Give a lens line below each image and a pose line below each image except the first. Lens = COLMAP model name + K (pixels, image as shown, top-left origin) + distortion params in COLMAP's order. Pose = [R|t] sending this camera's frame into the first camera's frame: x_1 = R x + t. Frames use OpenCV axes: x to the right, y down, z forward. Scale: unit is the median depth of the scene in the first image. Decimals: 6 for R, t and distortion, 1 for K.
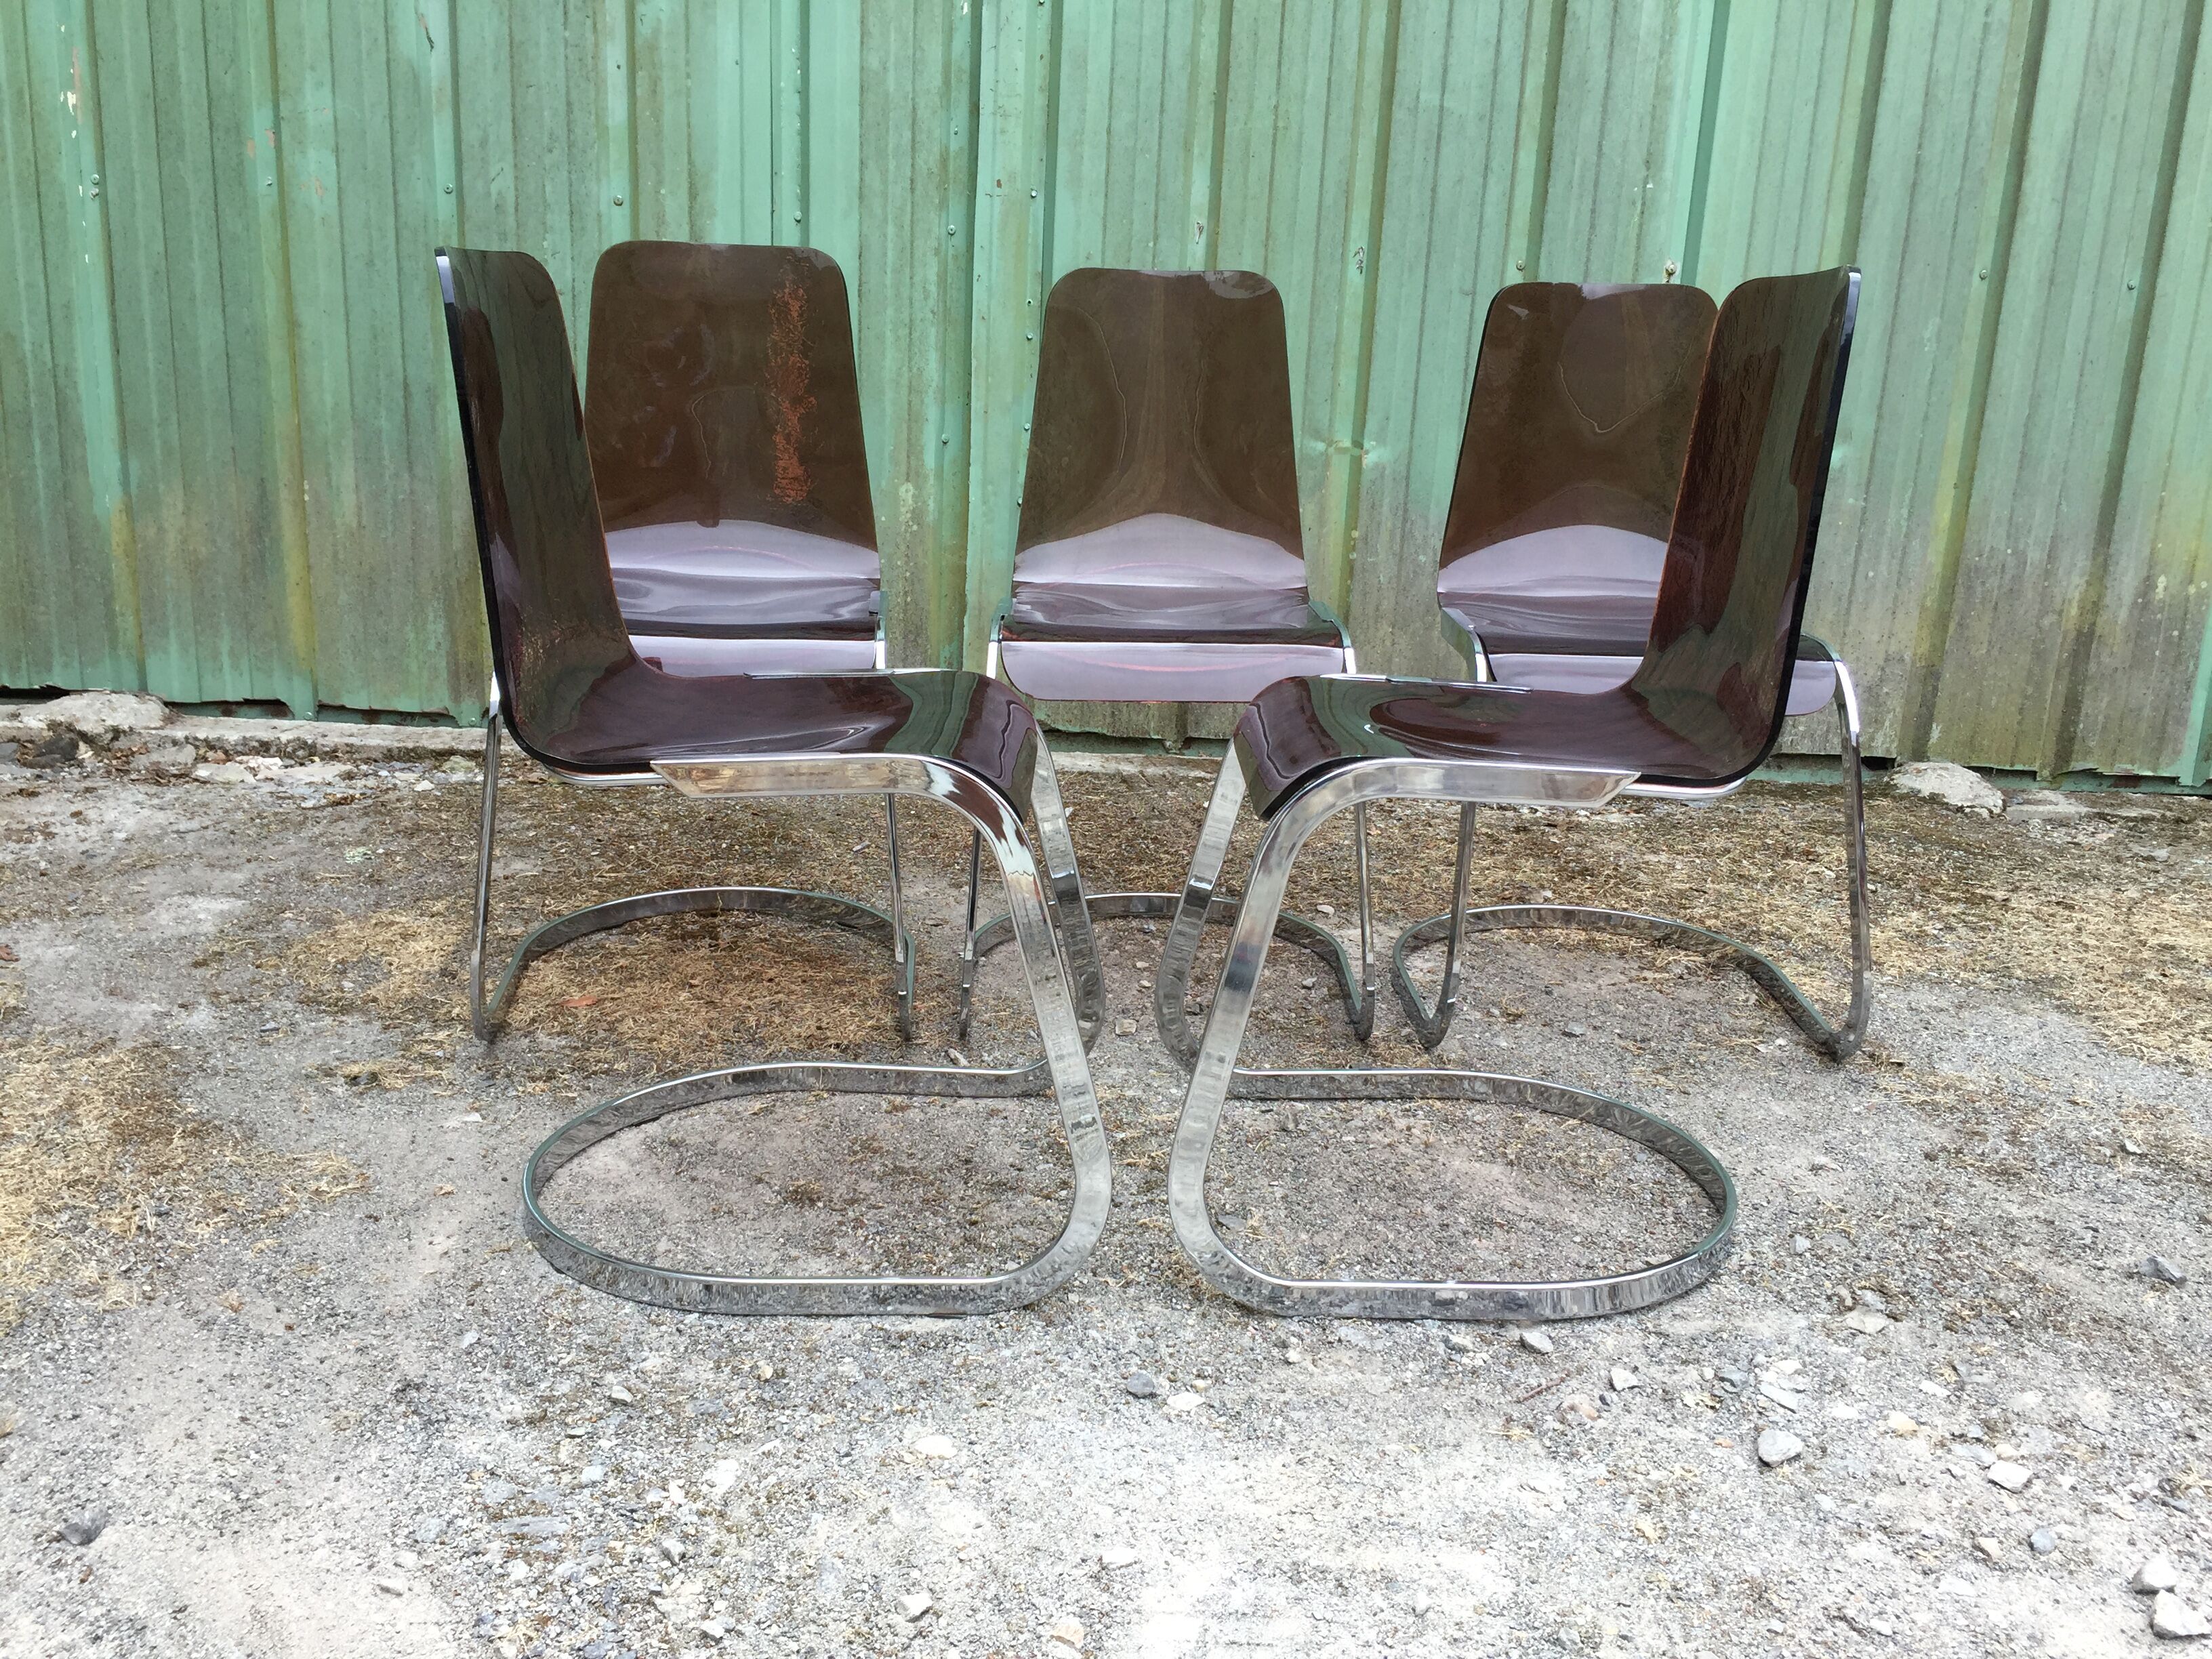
lens RADIAL K [[1892.1, 0, 1121.3], [0, 1892.1, 837.1], [0, 0, 1]] dist [0.085475, -0.117920]
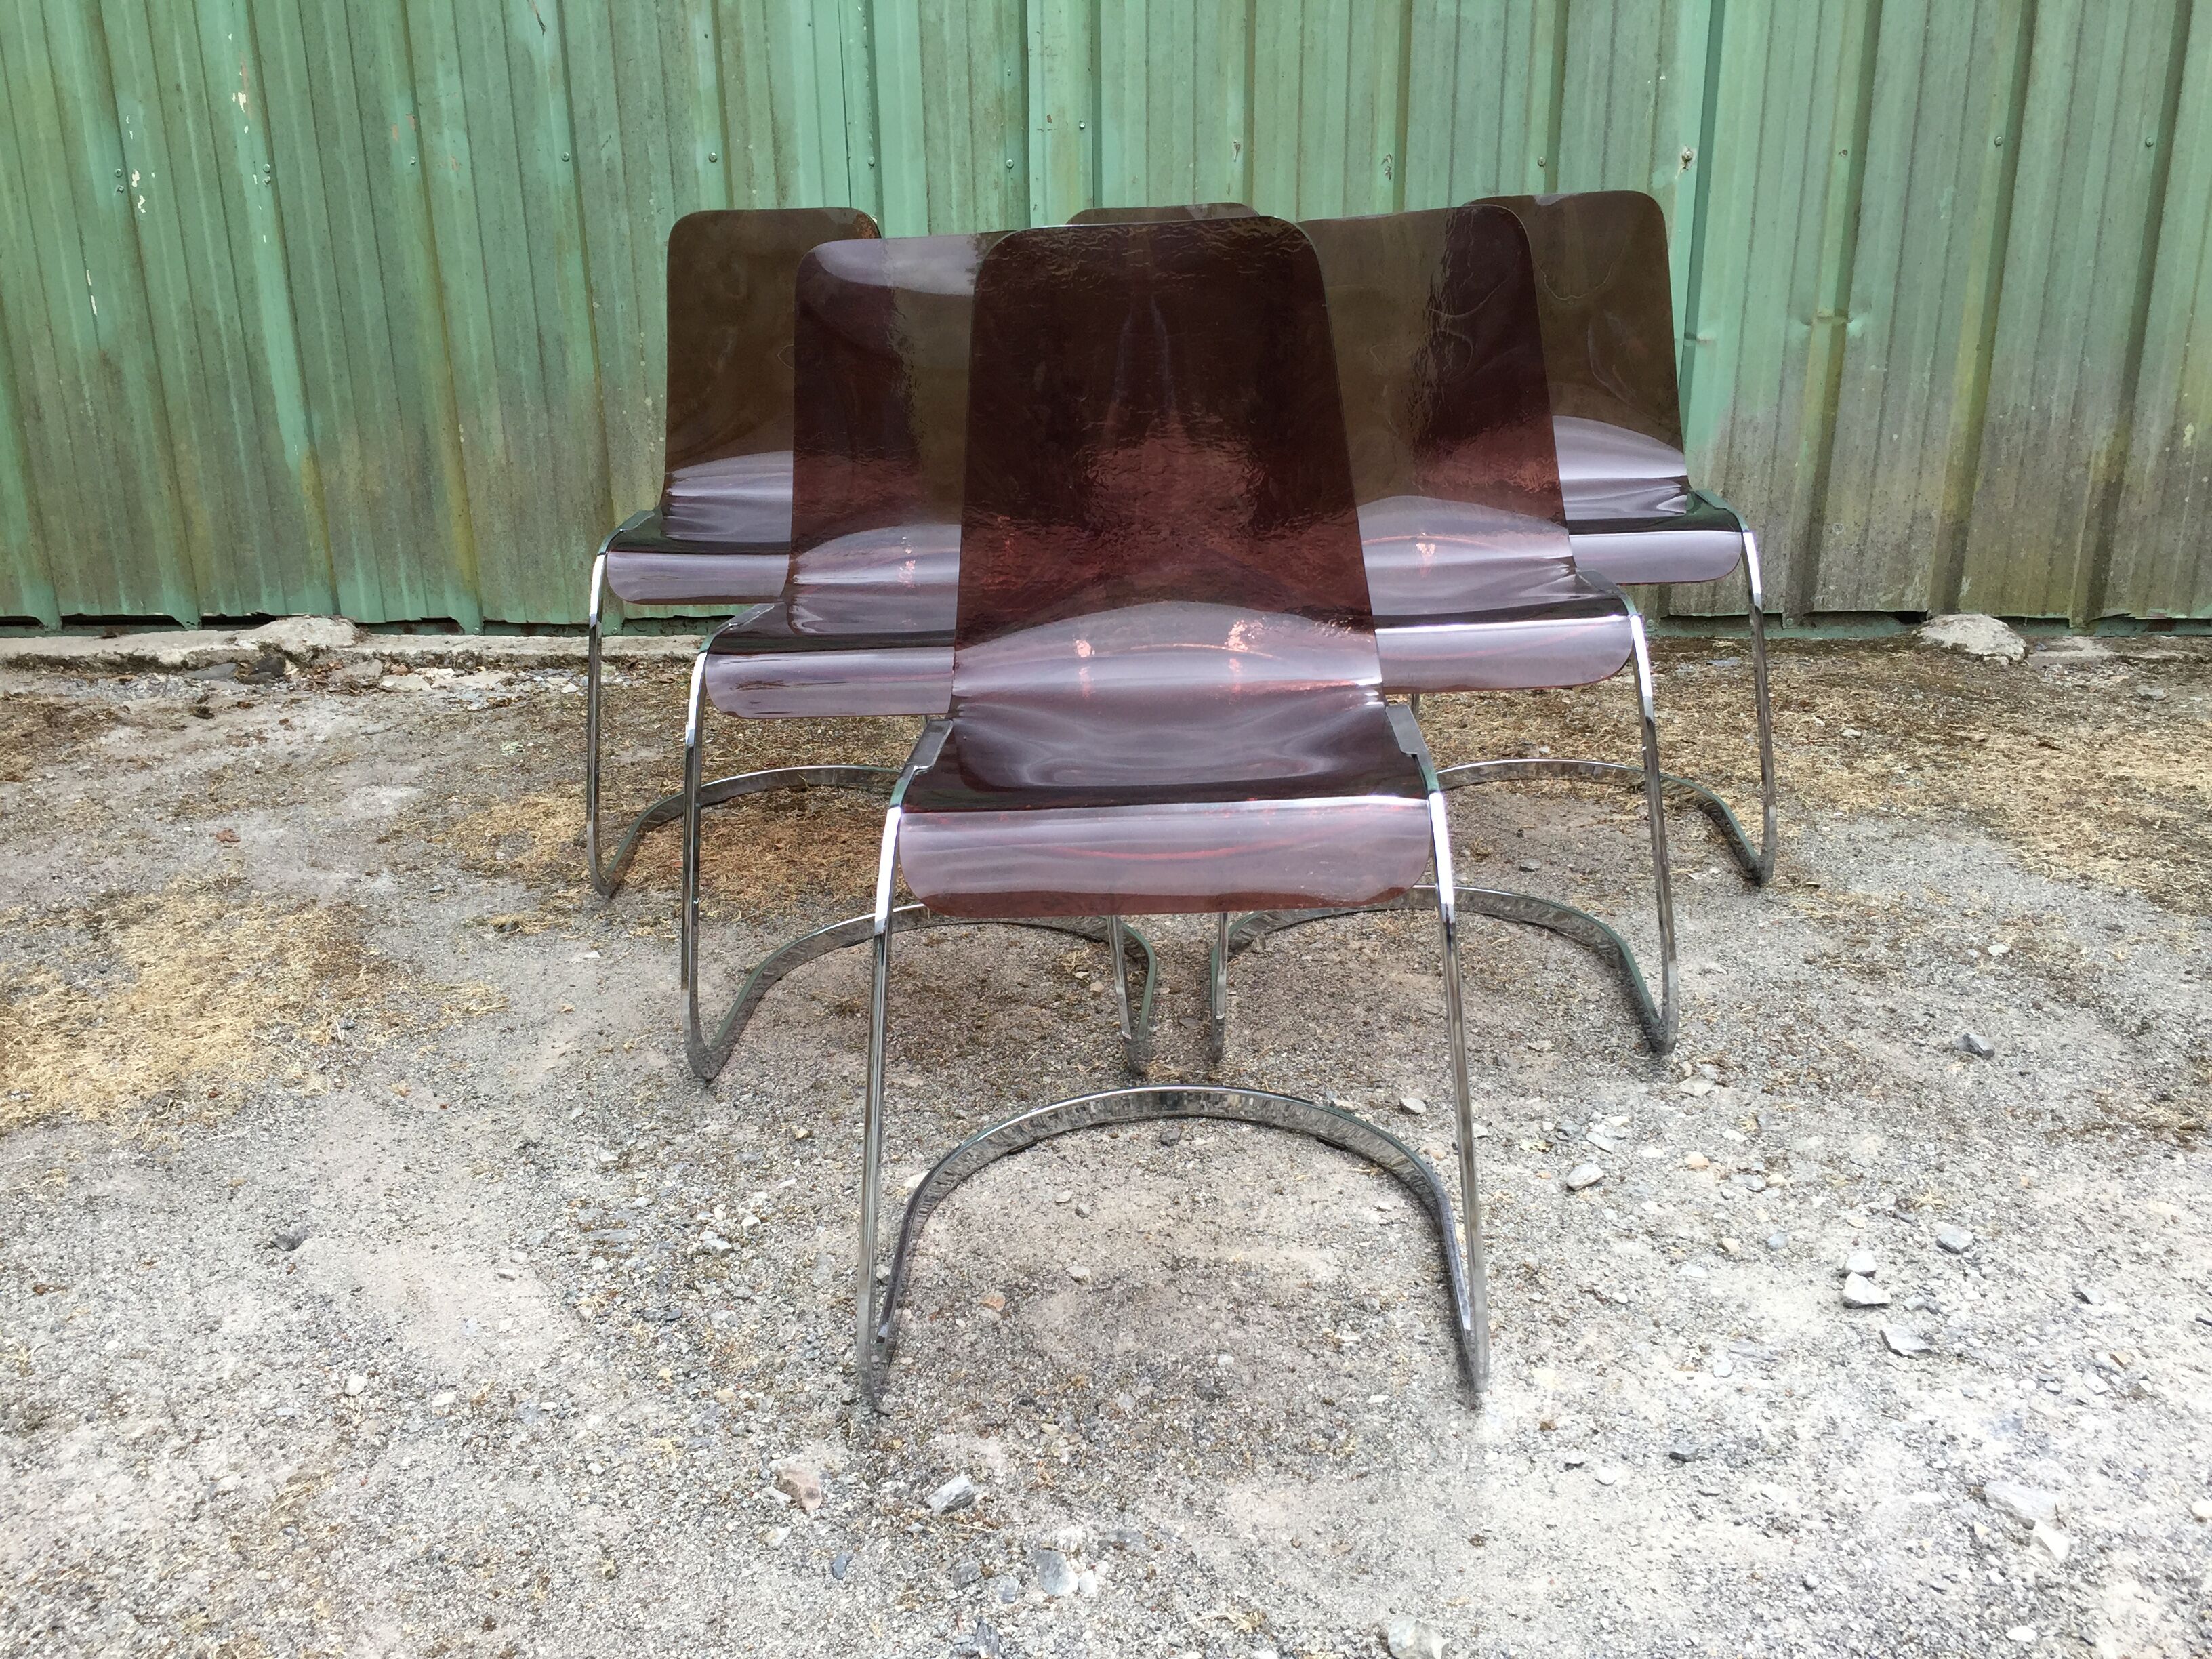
lens RADIAL K [[1892.1, 0, 1120.2], [0, 1892.1, 832.5], [0, 0, 1]] dist [0.085475, -0.117920]
pose [[0.994316, -0.027990, -0.102723, 0.084853], [0.033916, 0.997832, 0.056404, 0.006773], [0.100921, -0.059567, 0.993110, -0.120471]]
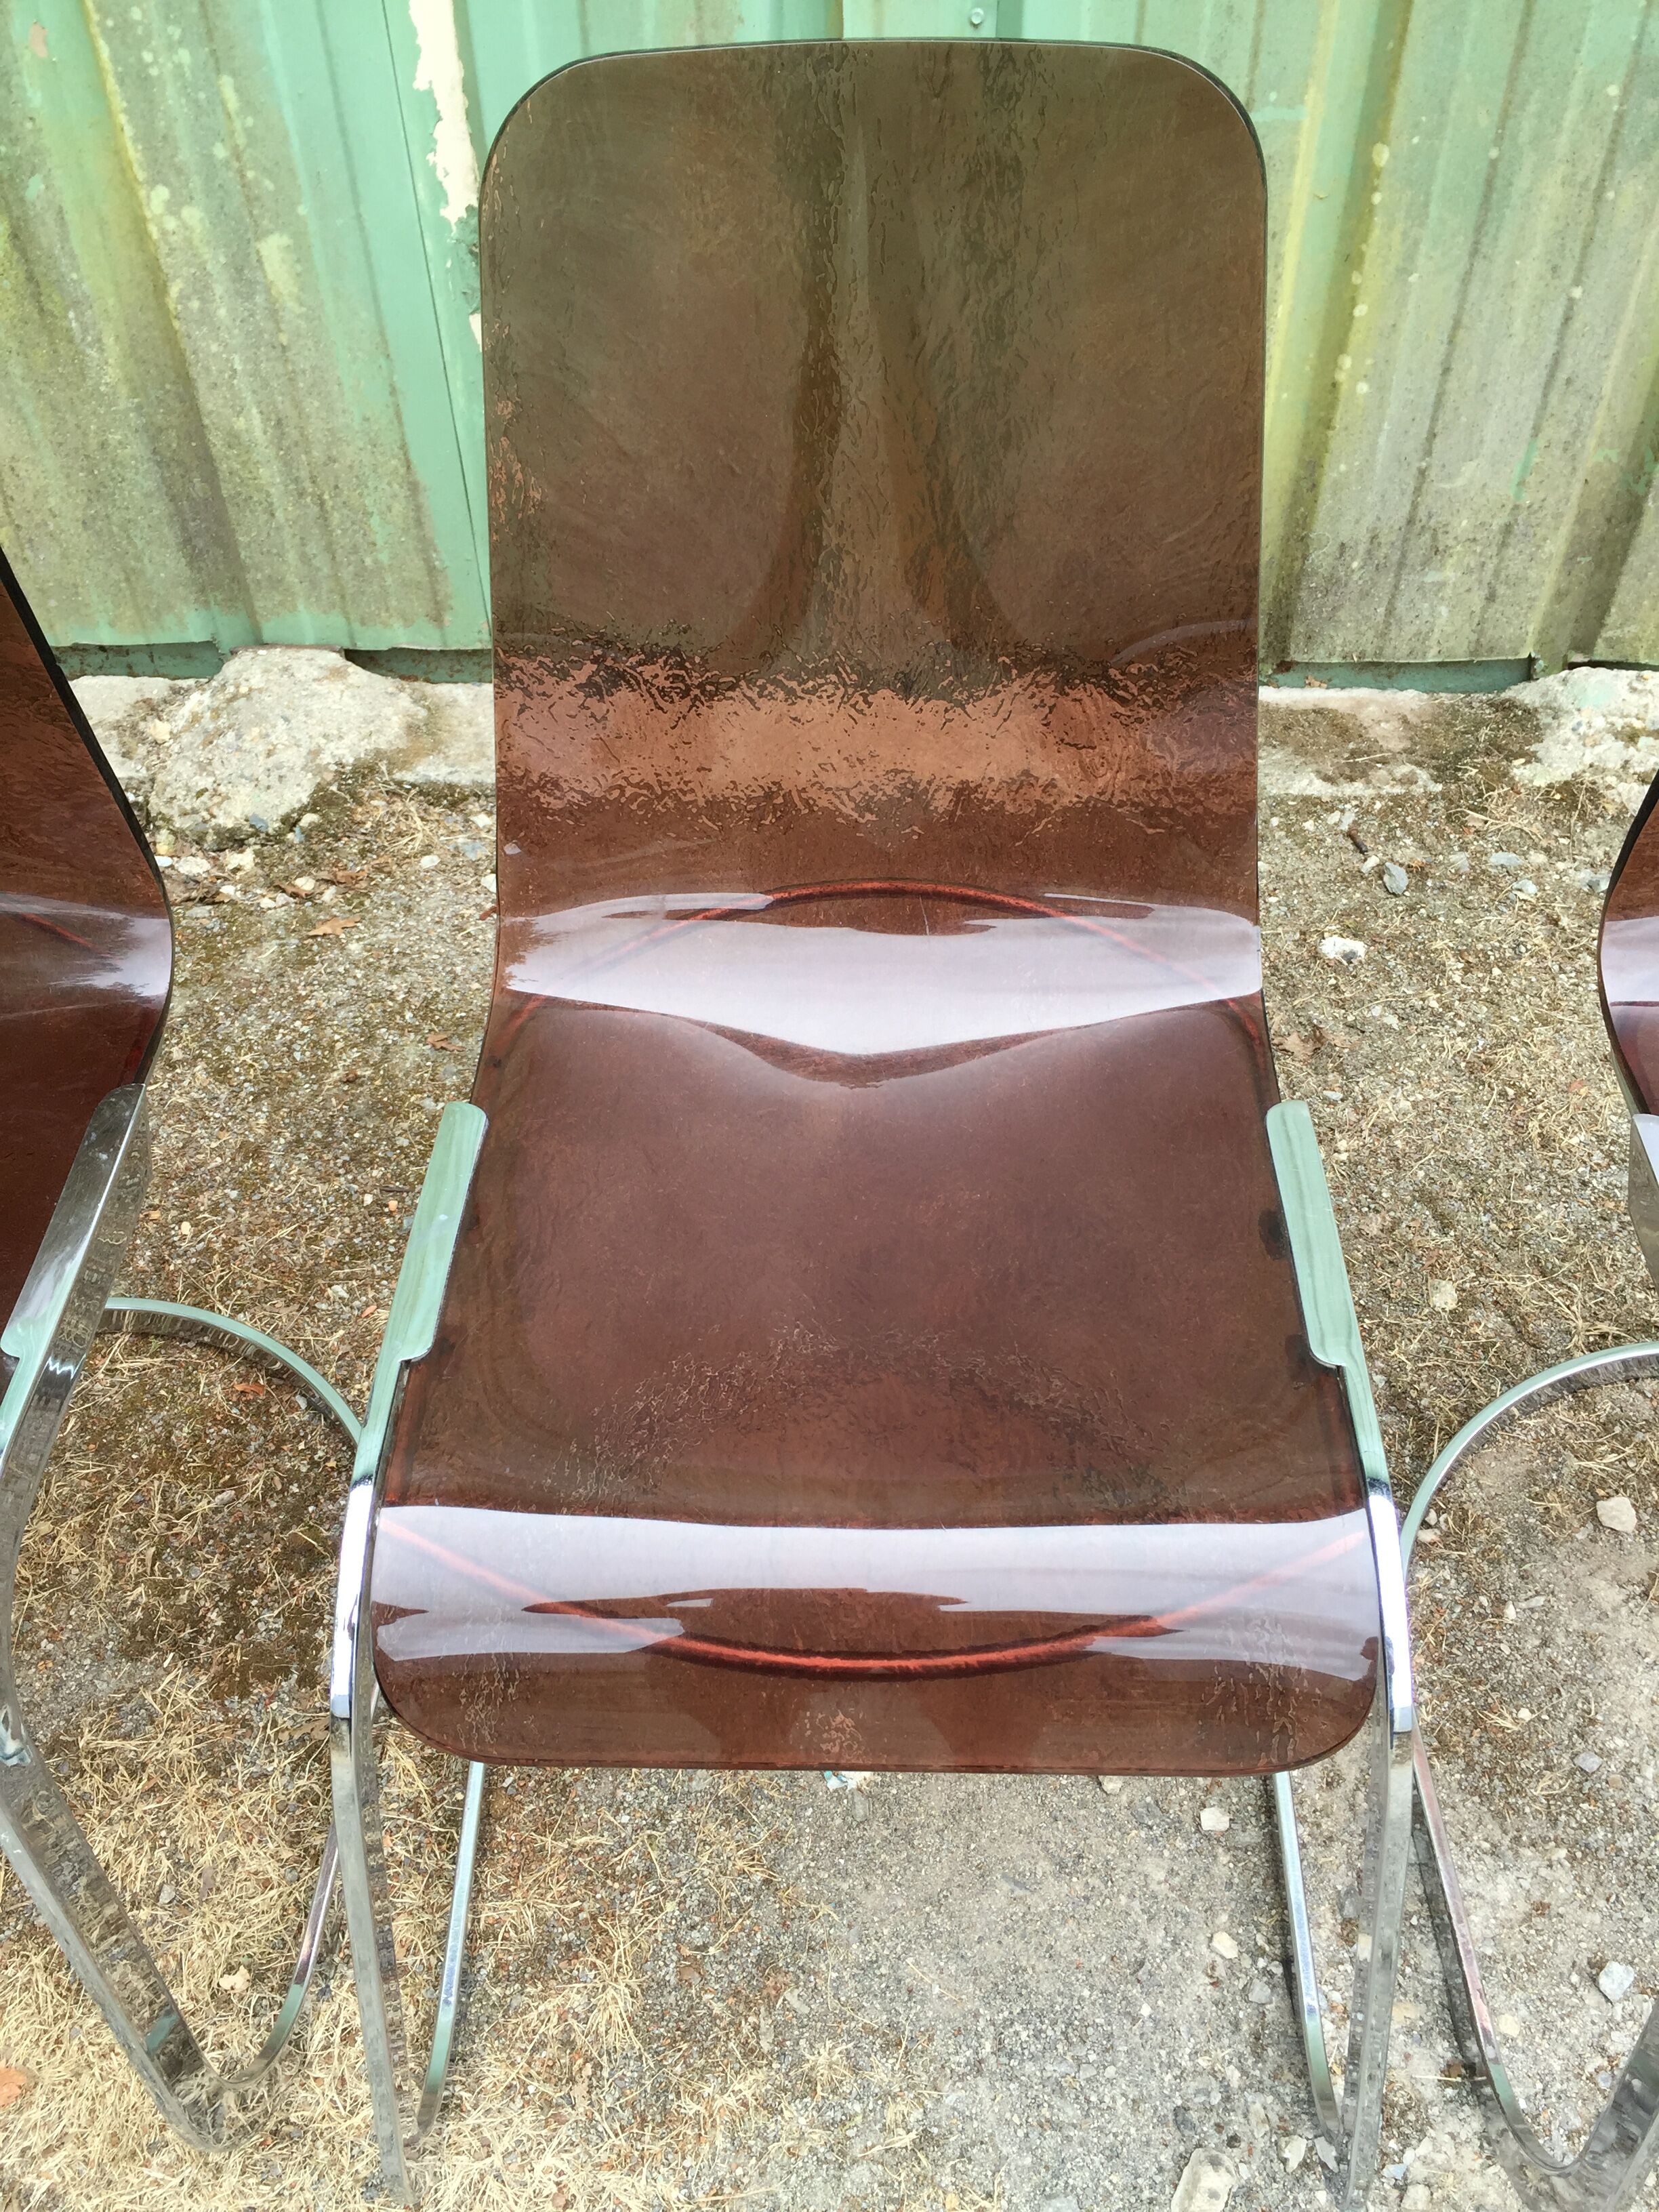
lens RADIAL K [[1892.1, 0, 837.8], [0, 1892.1, 1120.1], [0, 0, 1]] dist [0.085475, -0.117920]
pose [[0.992349, 0.031565, -0.119364, -0.024121], [0.036291, 0.849494, 0.526348, -0.265856], [0.118013, -0.526653, 0.841849, 0.577498]]
